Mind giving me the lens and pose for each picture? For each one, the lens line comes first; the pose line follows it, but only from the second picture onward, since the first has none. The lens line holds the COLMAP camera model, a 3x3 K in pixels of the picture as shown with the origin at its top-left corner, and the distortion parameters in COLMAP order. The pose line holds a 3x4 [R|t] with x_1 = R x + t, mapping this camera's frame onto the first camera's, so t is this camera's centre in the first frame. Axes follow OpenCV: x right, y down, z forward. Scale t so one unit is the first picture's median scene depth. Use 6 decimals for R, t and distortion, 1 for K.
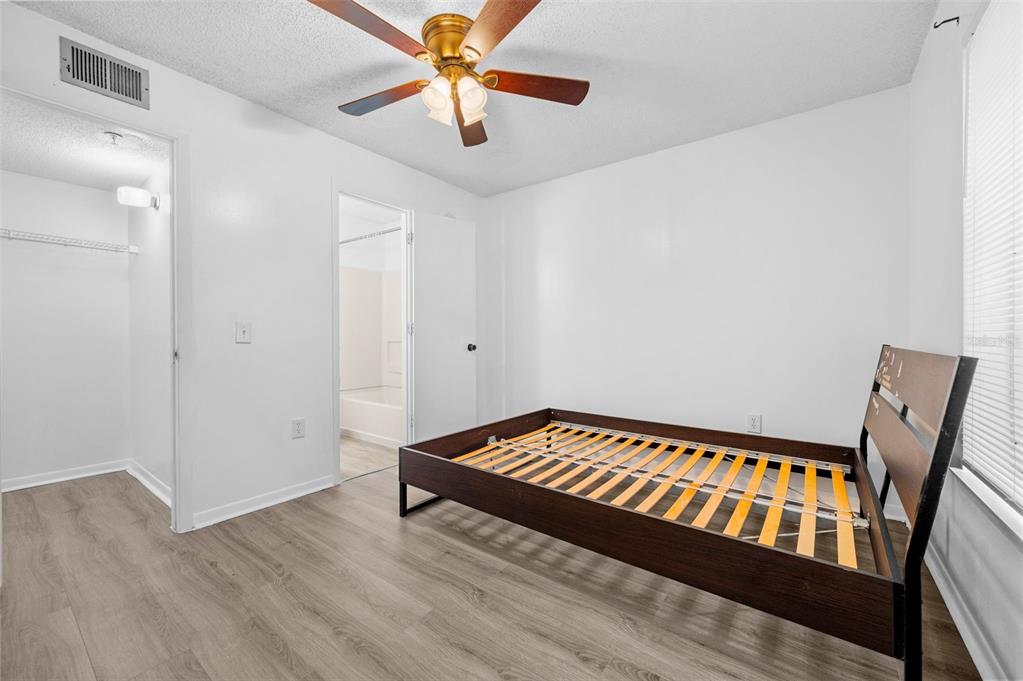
lens RADIAL K [[406.6, 0, 516.1], [0, 406.6, 340.1], [0, 0, 1]] dist [0.003773, 0.000265]
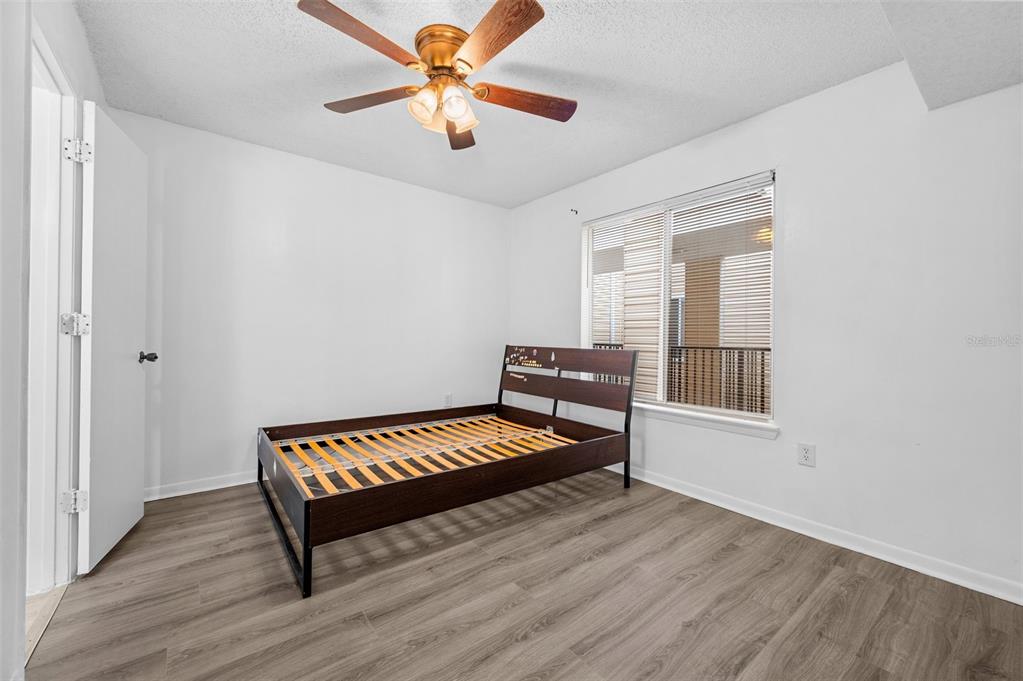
lens RADIAL K [[406.6, 0, 517.6], [0, 406.6, 337.5], [0, 0, 1]] dist [0.003773, 0.000265]
pose [[0.258801, 0.003395, 0.965925, -1.103574], [-0.000030, 0.999994, -0.003506, -0.017814], [-0.965931, 0.000878, 0.258799, 0.586834]]
